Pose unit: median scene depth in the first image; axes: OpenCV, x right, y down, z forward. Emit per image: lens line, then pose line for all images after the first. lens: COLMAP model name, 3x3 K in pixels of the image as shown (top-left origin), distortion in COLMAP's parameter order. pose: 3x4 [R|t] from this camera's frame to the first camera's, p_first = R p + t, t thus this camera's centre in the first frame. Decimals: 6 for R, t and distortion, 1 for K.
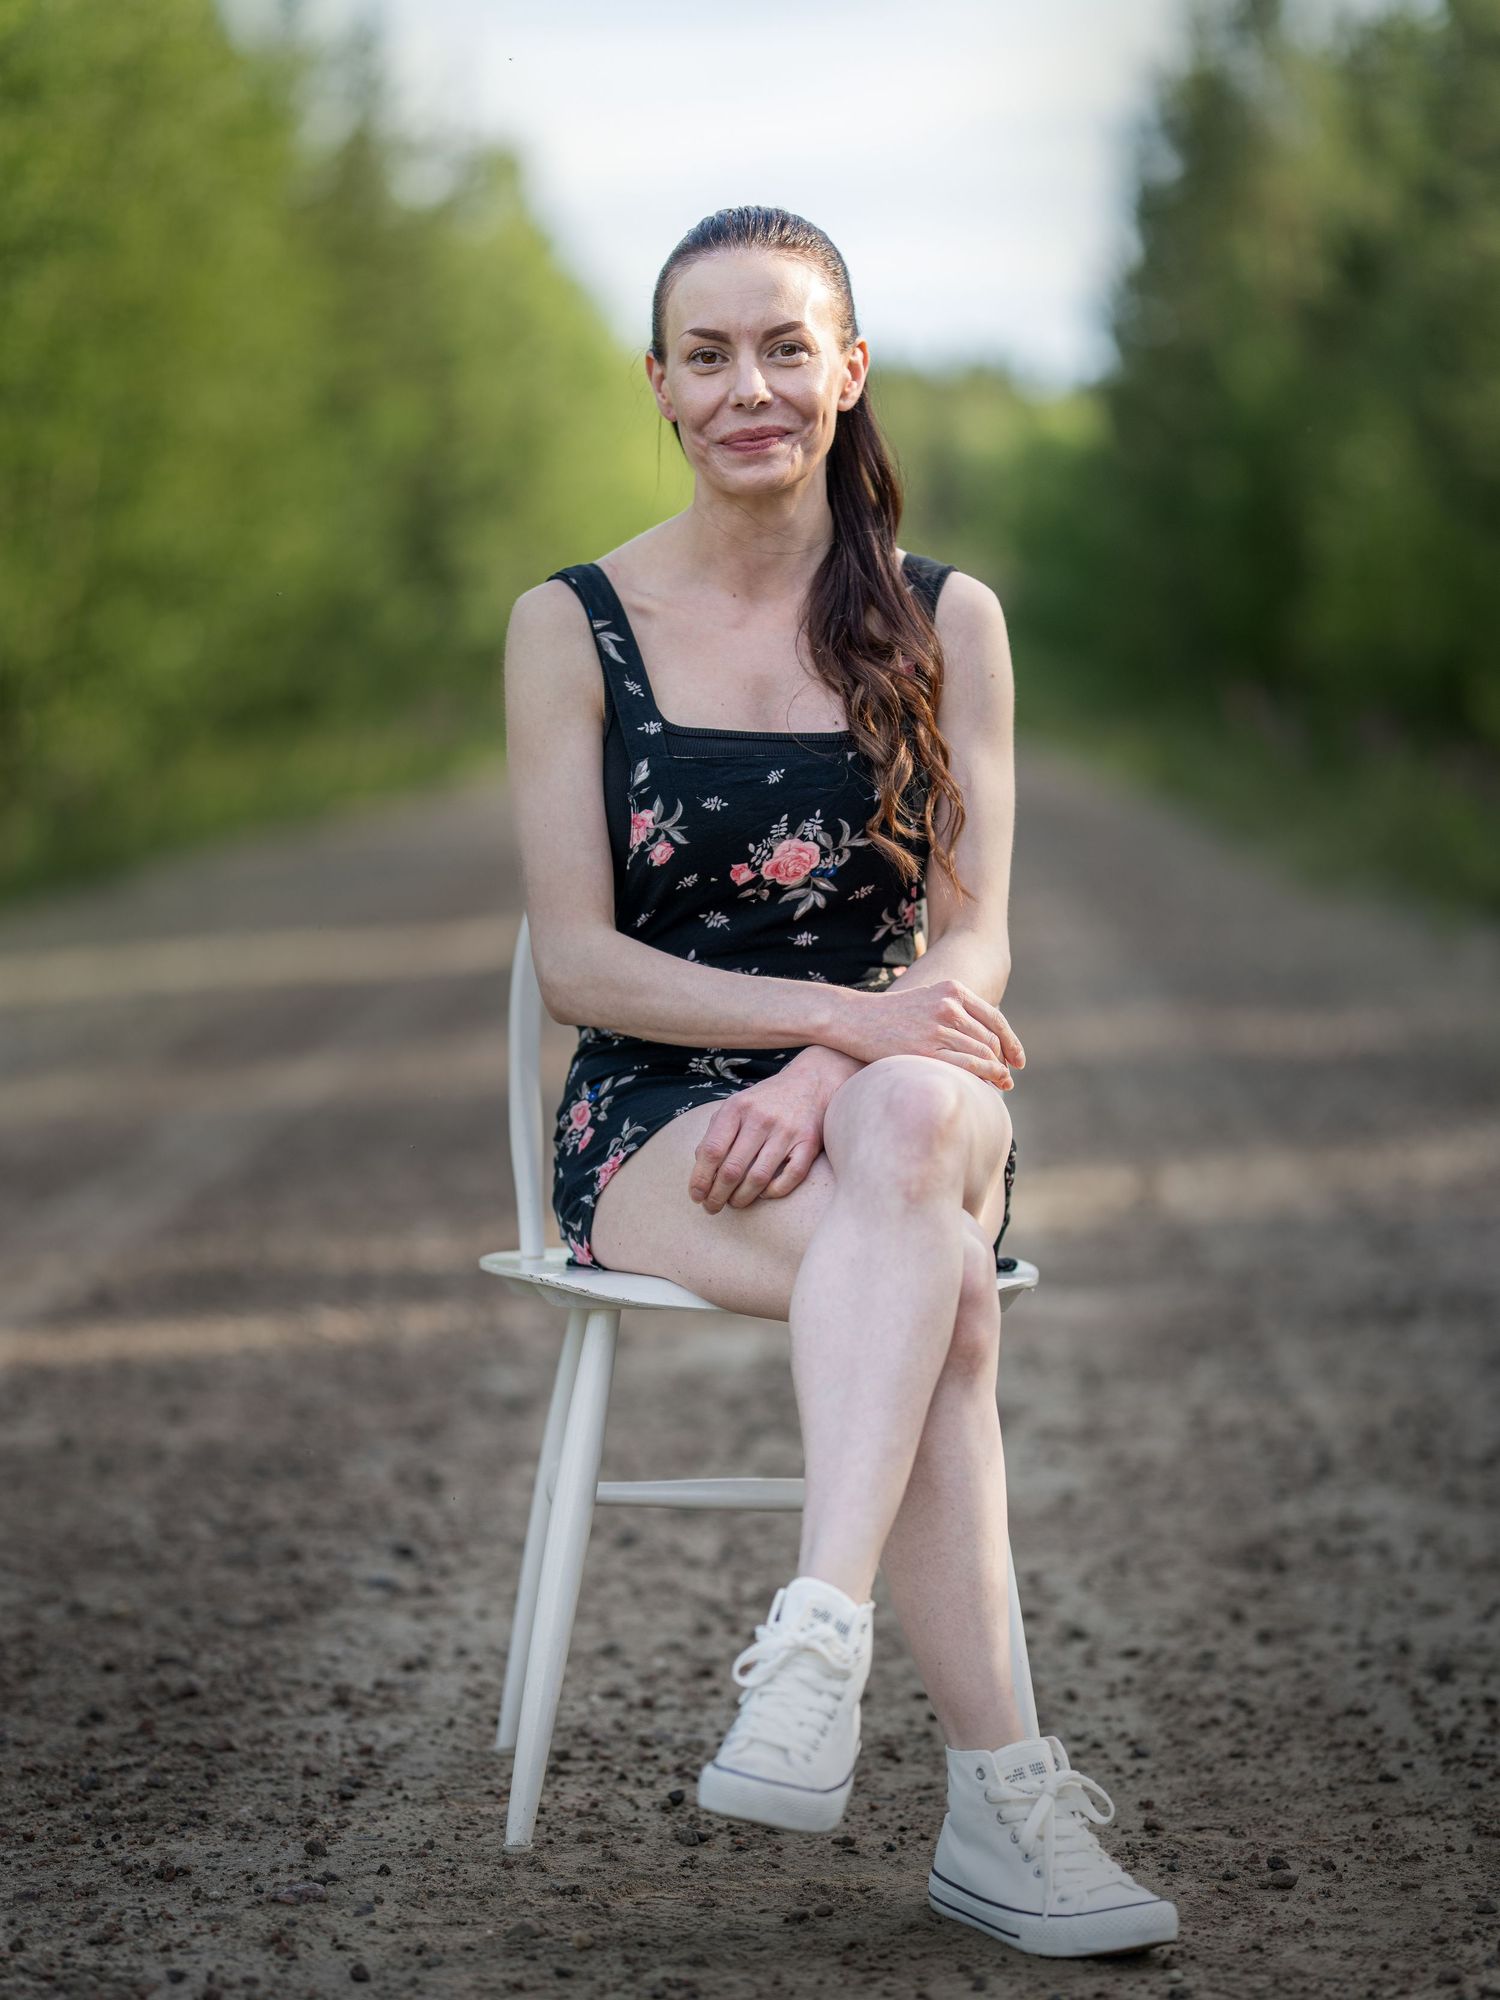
lens RADIAL K [[5079.6, 0, 750.0], [0, 5079.6, 1000.0], [0, 0, 1]] dist [-0.016127, 0.112797]
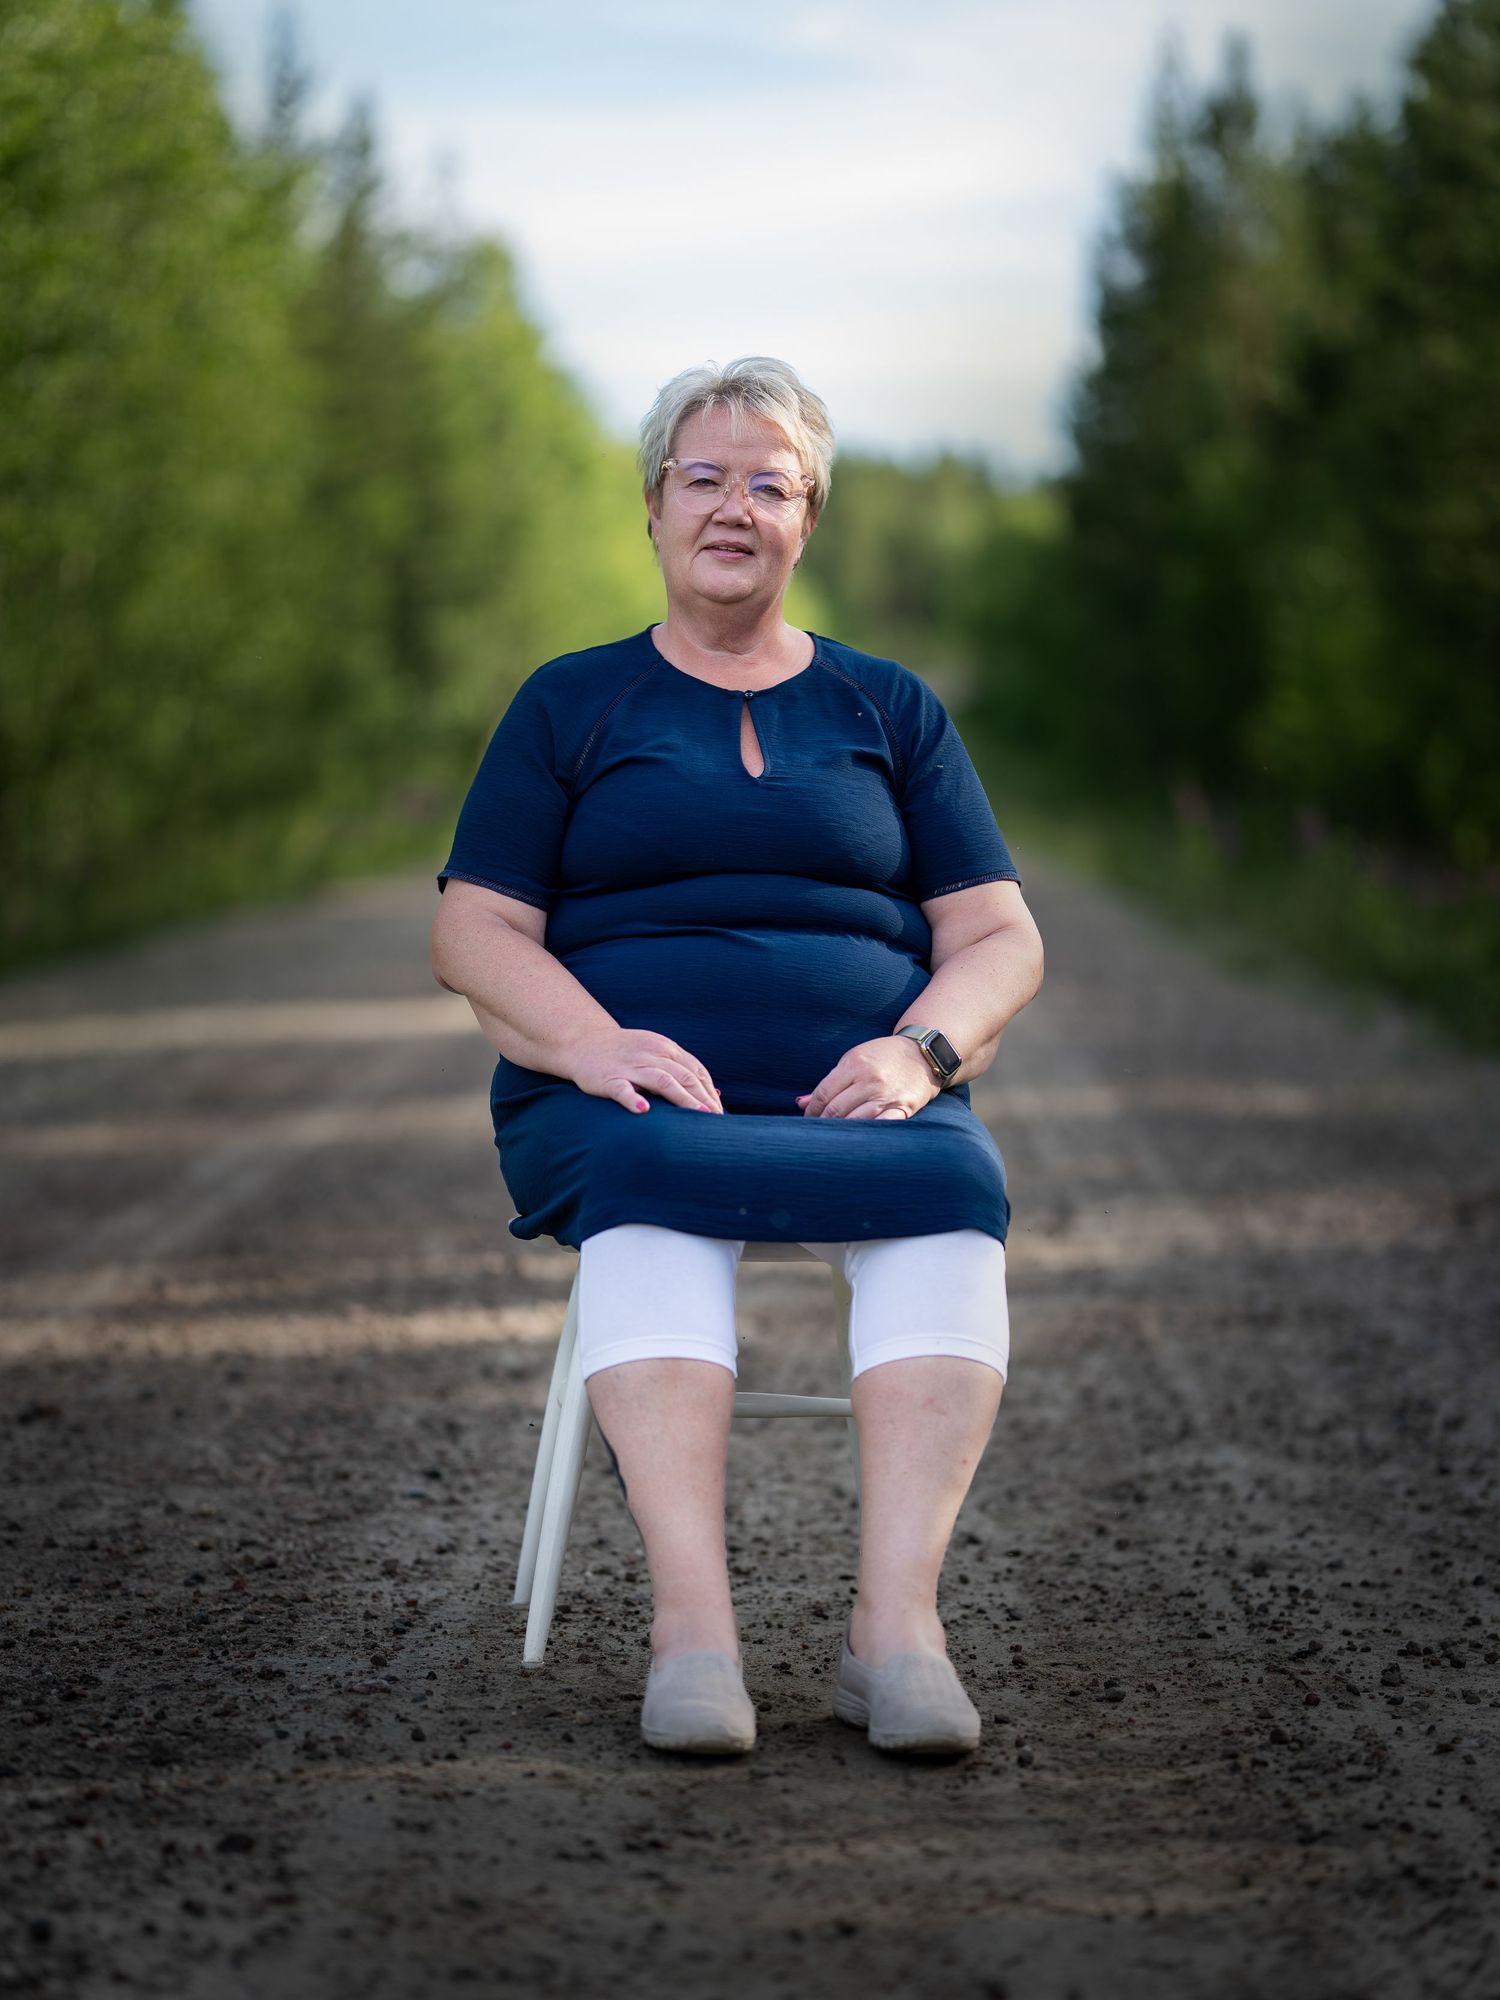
lens RADIAL K [[5008.8, 0, 712.0], [0, 5008.8, 1000.9], [0, 0, 1]] dist [-0.044755, 0.420530]
pose [[0.999849, 0.017351, -0.000859, -0.001163], [-0.017363, 0.999717, -0.016241, 0.014018], [0.000577, 0.016253, 0.999868, -0.258053]]
